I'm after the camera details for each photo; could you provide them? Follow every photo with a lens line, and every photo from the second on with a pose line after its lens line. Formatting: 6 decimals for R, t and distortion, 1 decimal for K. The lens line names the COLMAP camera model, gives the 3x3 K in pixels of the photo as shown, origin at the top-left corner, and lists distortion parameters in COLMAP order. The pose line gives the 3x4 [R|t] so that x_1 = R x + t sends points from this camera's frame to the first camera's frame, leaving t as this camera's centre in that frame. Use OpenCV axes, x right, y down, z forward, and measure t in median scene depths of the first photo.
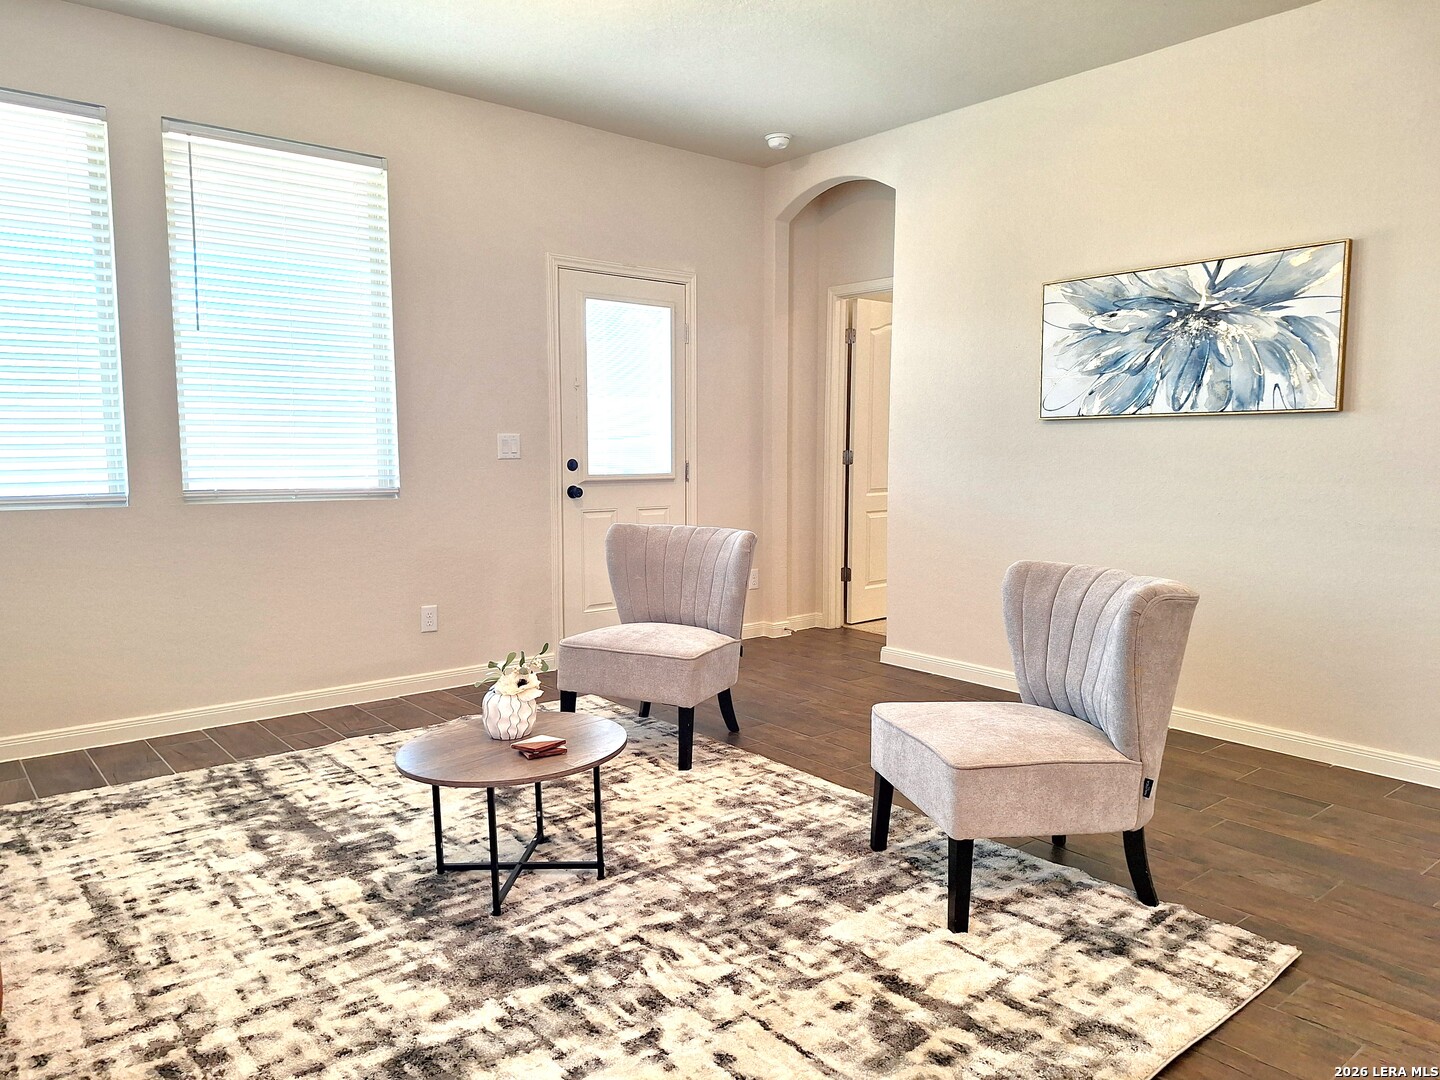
lens RADIAL K [[1010.4, 0, 702.2], [0, 1010.4, 535.1], [0, 0, 1]] dist [0.113477, -0.159901]
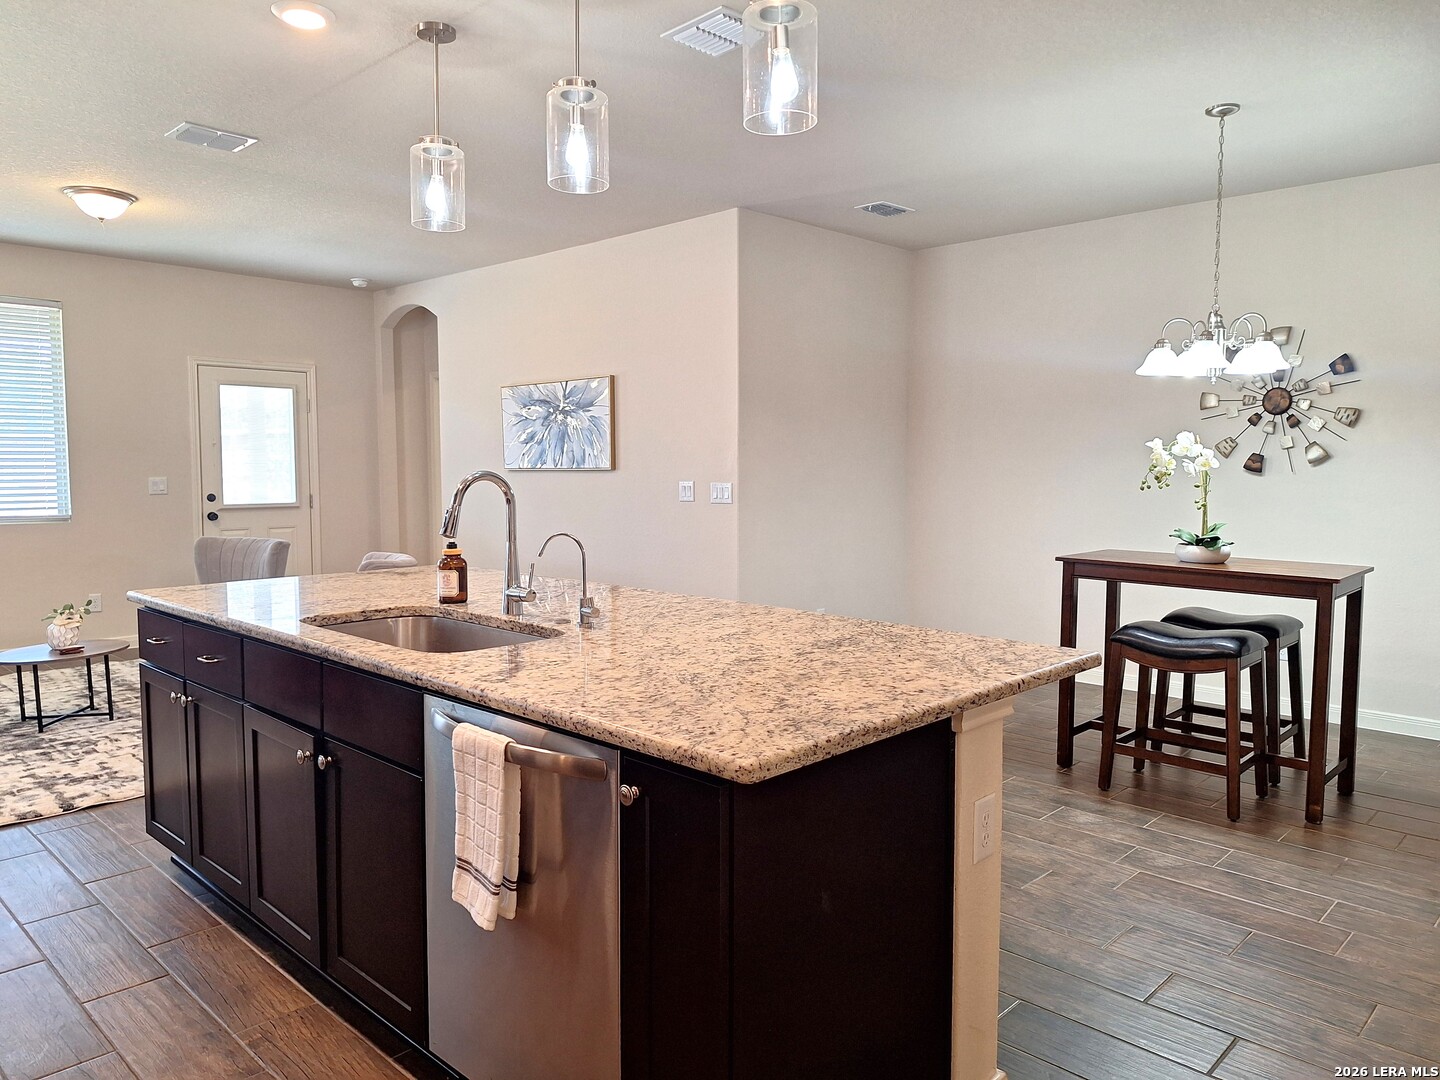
lens RADIAL K [[1010.4, 0, 702.2], [0, 1010.4, 535.1], [0, 0, 1]] dist [0.113477, -0.159901]
pose [[0.994764, -0.008966, 0.101809, 0.518961], [0.010744, 0.999799, -0.016925, 0.021155], [-0.101636, 0.017931, 0.994660, -0.668191]]
